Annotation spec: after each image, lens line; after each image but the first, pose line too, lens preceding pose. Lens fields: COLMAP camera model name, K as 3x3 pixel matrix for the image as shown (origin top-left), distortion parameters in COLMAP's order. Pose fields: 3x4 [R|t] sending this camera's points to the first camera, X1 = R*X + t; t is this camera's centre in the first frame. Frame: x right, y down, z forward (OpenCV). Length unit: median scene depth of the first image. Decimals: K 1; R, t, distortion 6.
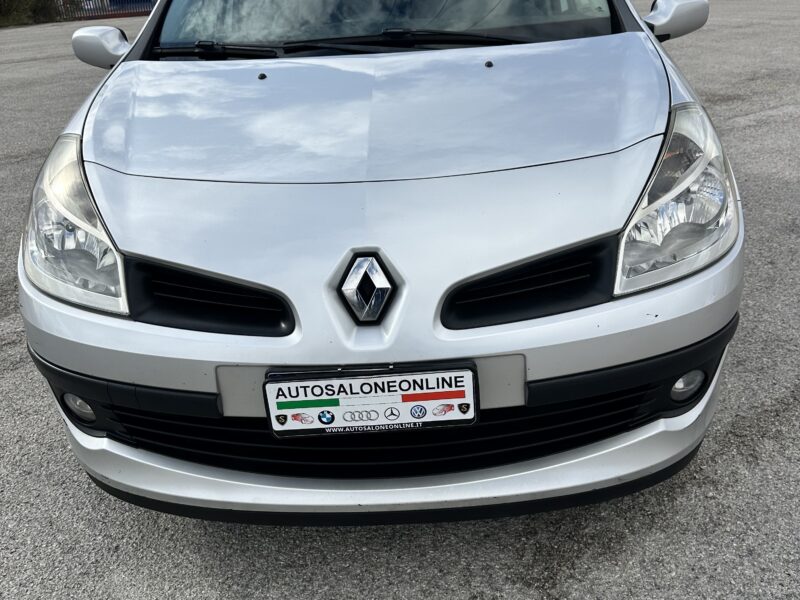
lens RADIAL K [[714.9, 0, 400.0], [0, 714.9, 300.0], [0, 0, 1]] dist [0.217199, -0.443136]
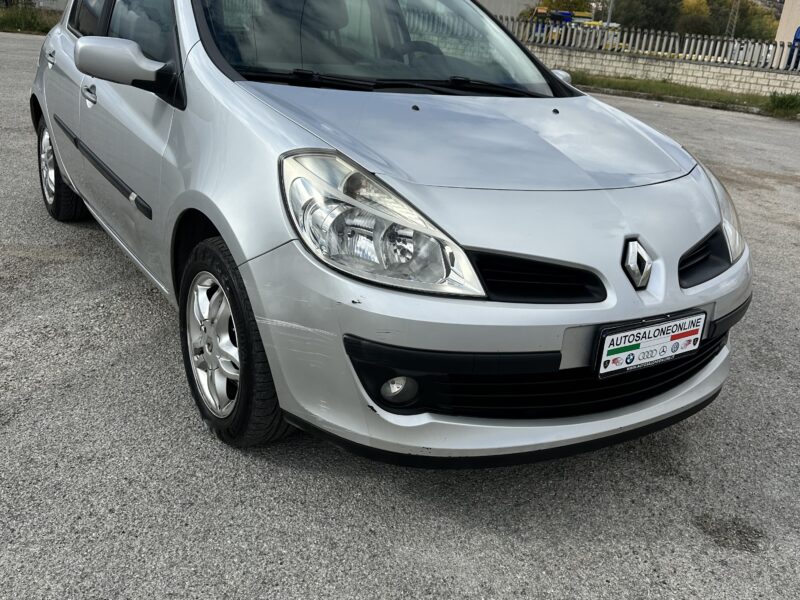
lens RADIAL K [[714.9, 0, 400.0], [0, 714.9, 300.0], [0, 0, 1]] dist [0.217199, -0.443136]
pose [[0.825890, -0.066503, 0.559896, -1.224301], [0.101438, 0.994342, -0.031524, 0.052111], [-0.554632, 0.082830, 0.827963, 0.094264]]
